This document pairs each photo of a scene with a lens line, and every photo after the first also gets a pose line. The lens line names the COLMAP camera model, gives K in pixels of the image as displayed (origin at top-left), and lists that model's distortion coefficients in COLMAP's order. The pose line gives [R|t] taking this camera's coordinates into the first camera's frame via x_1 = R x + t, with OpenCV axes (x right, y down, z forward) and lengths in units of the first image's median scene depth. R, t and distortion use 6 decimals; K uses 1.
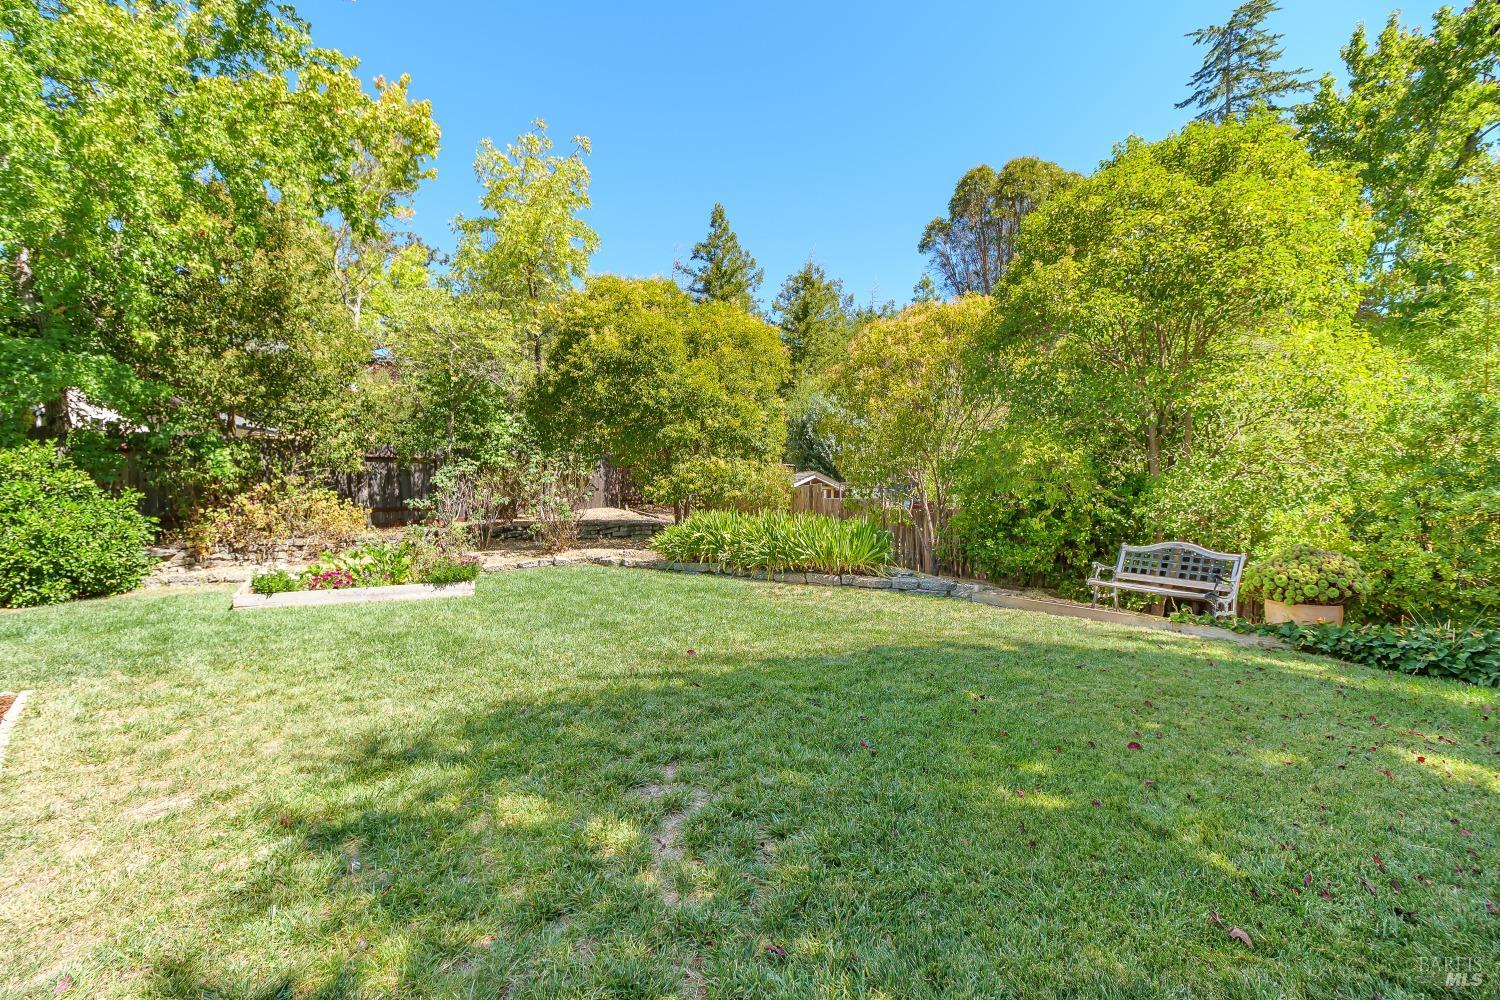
lens RADIAL K [[640.5, 0, 750.0], [0, 640.5, 500.0], [0, 0, 1]] dist [0.012291, 0.000281]
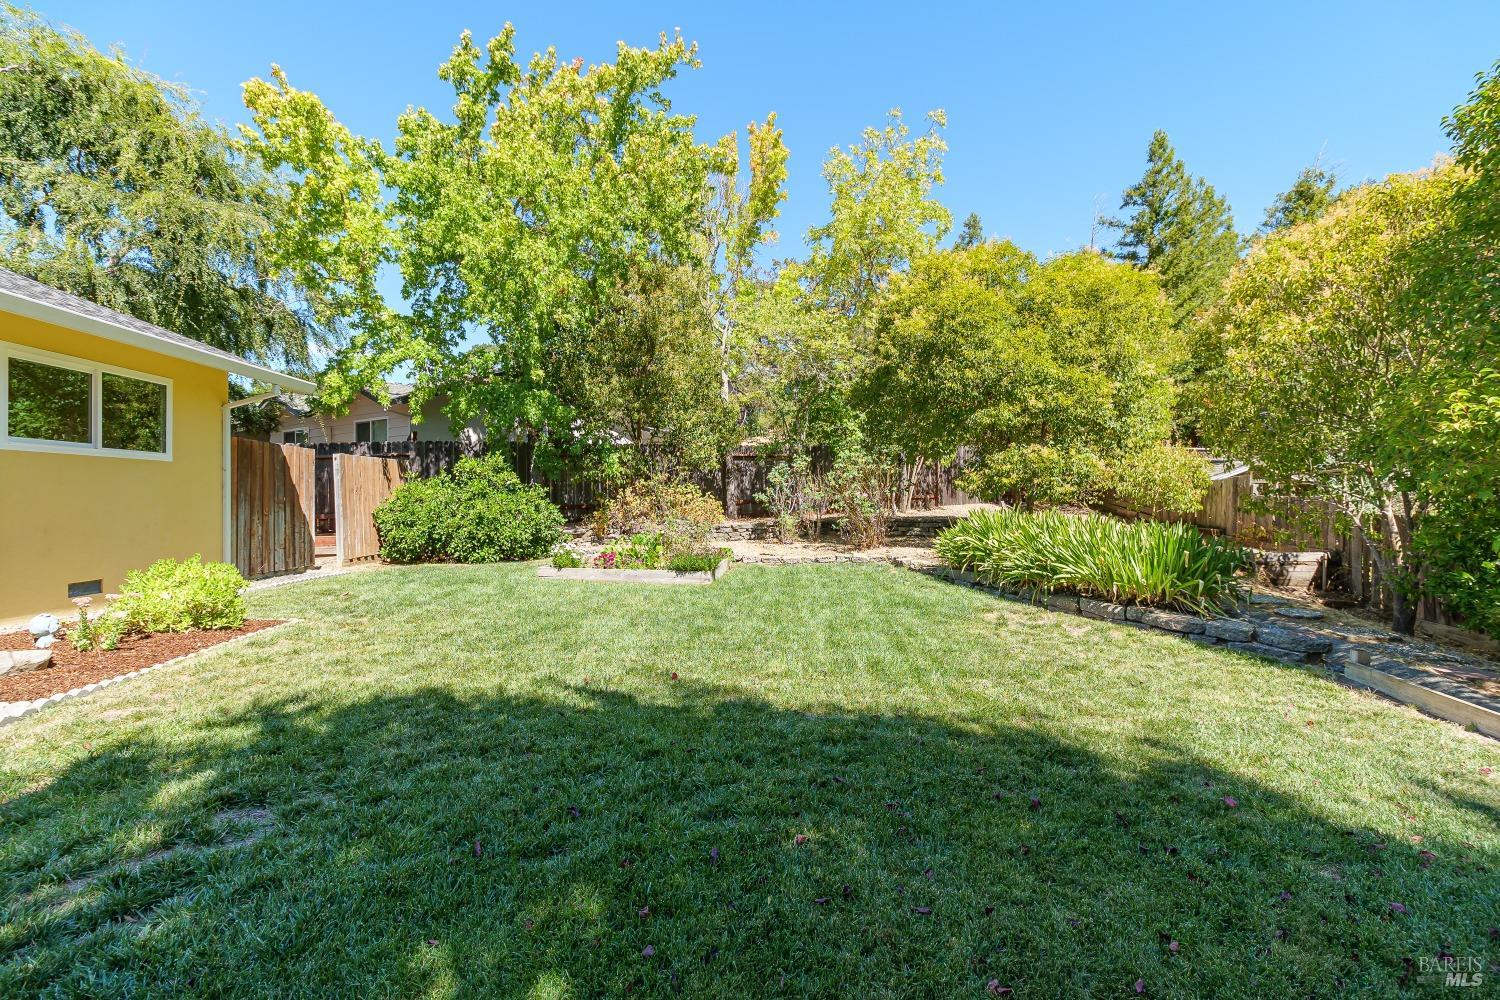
lens RADIAL K [[644.6, 0, 750.0], [0, 644.6, 500.0], [0, 0, 1]] dist [0.002219, 0.000334]
pose [[0.787782, 0.014221, -0.615790, 0.168149], [-0.008612, 0.999890, 0.012074, -0.003342], [0.615894, -0.004209, 0.787818, 0.123055]]
